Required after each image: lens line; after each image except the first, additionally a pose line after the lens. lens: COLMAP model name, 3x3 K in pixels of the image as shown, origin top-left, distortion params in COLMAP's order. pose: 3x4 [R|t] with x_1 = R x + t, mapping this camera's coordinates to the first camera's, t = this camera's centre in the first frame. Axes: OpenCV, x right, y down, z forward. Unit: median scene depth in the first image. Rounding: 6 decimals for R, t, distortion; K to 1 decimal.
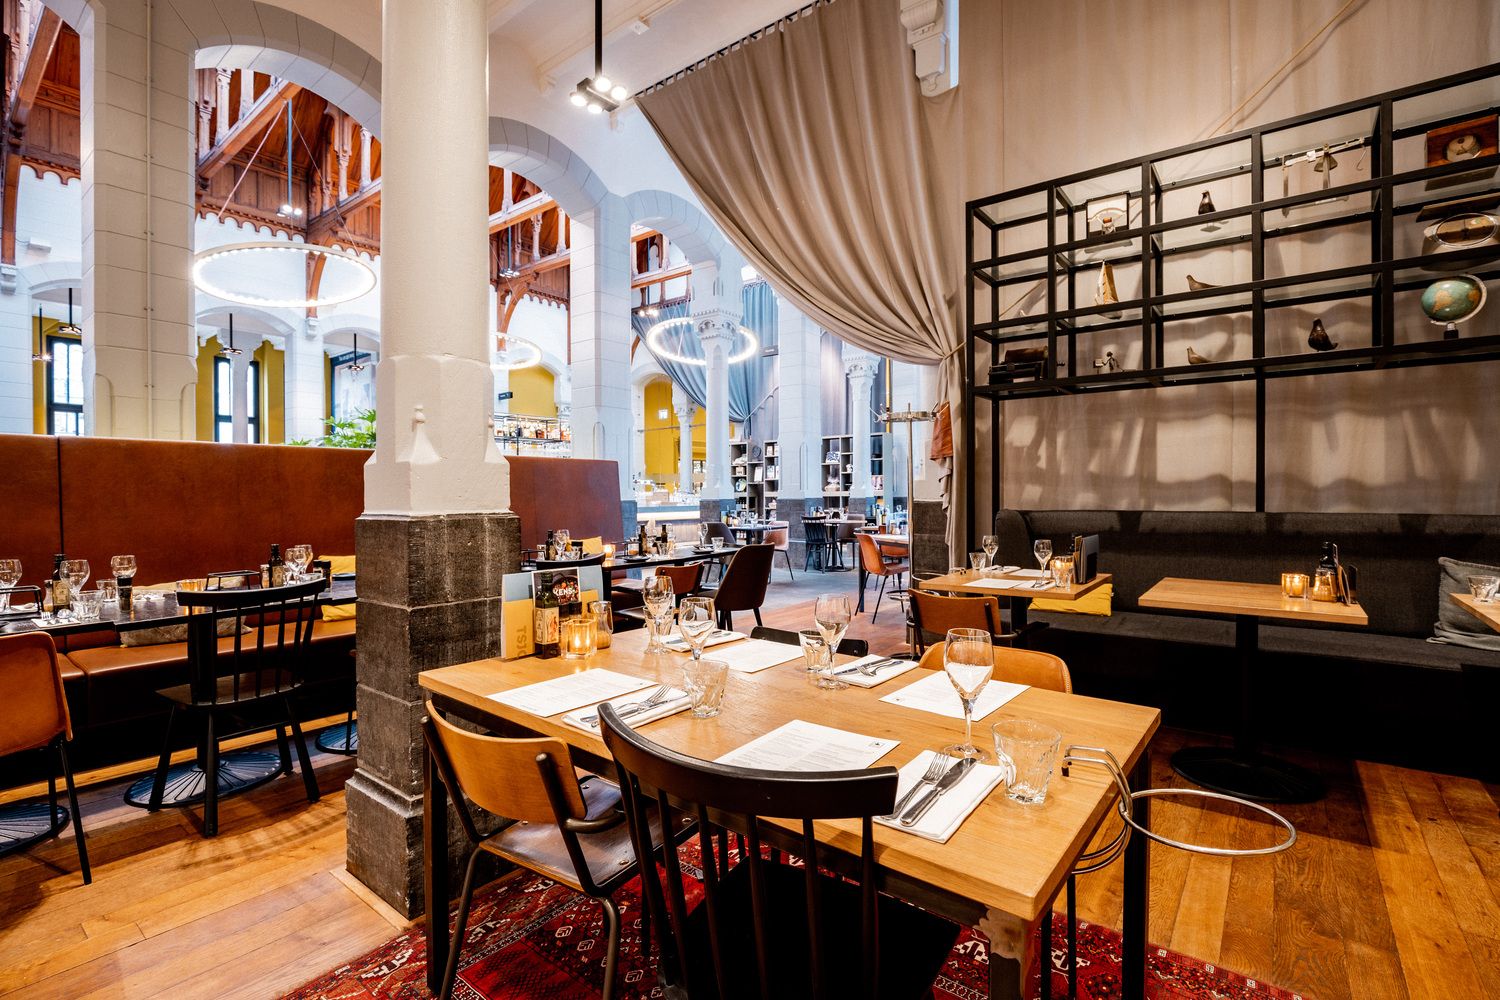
lens RADIAL K [[682.9, 0, 778.0], [0, 682.9, 505.2], [0, 0, 1]] dist [-0.025903, 0.000507]
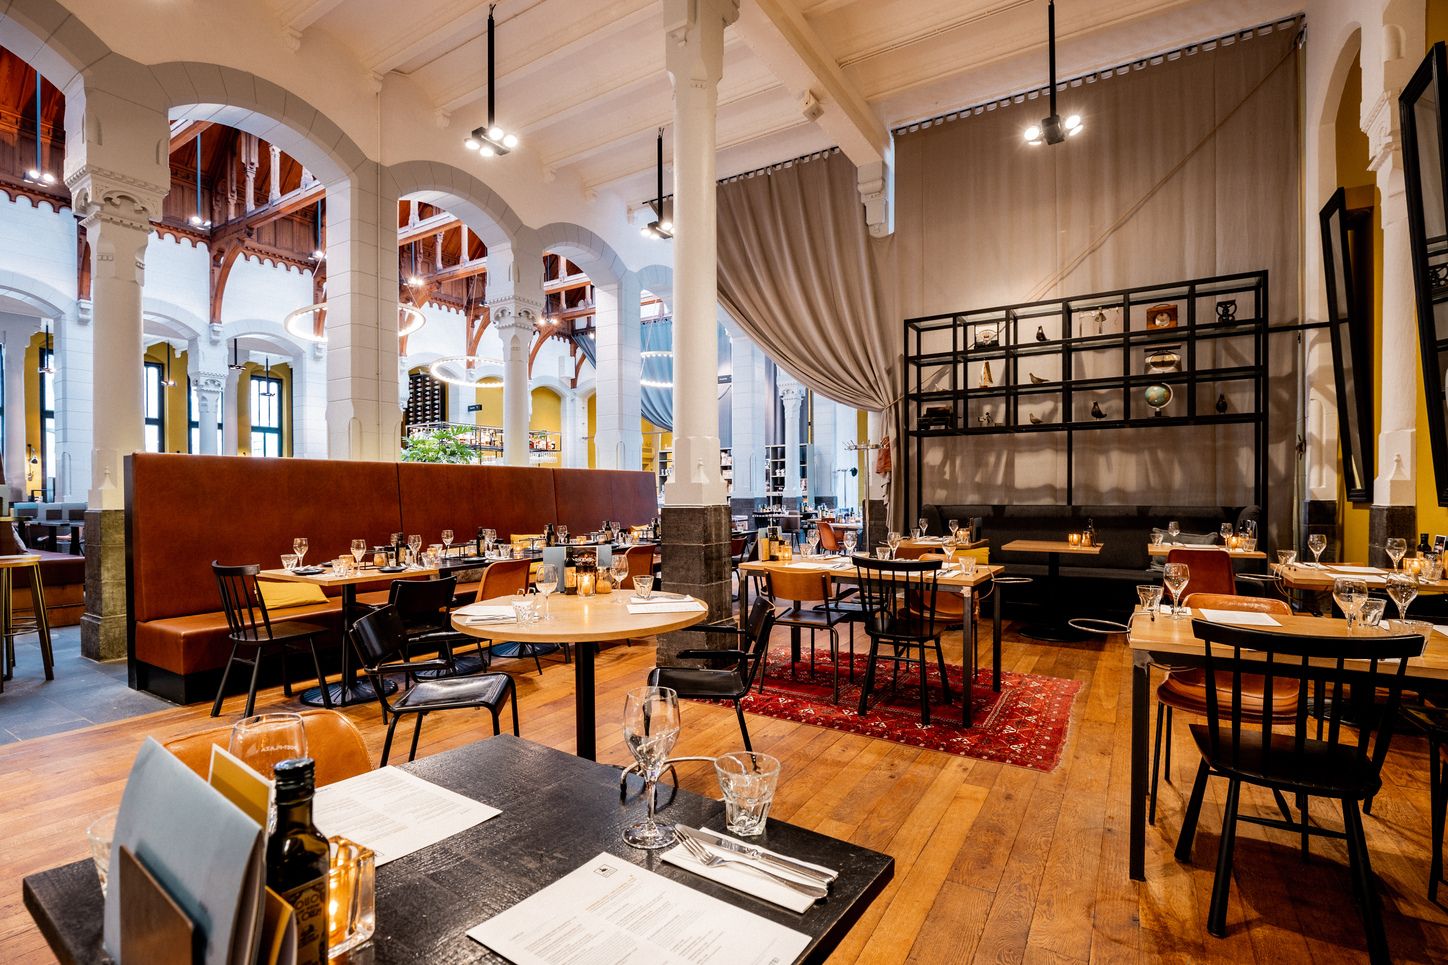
lens RADIAL K [[665.7, 0, 728.4], [0, 665.7, 506.5], [0, 0, 1]] dist [-0.034031, -0.000047]
pose [[0.996663, -0.001835, 0.081606, -0.270427], [0.001551, 0.999992, 0.003550, 0.003896], [-0.081611, -0.003411, 0.996658, -0.552553]]
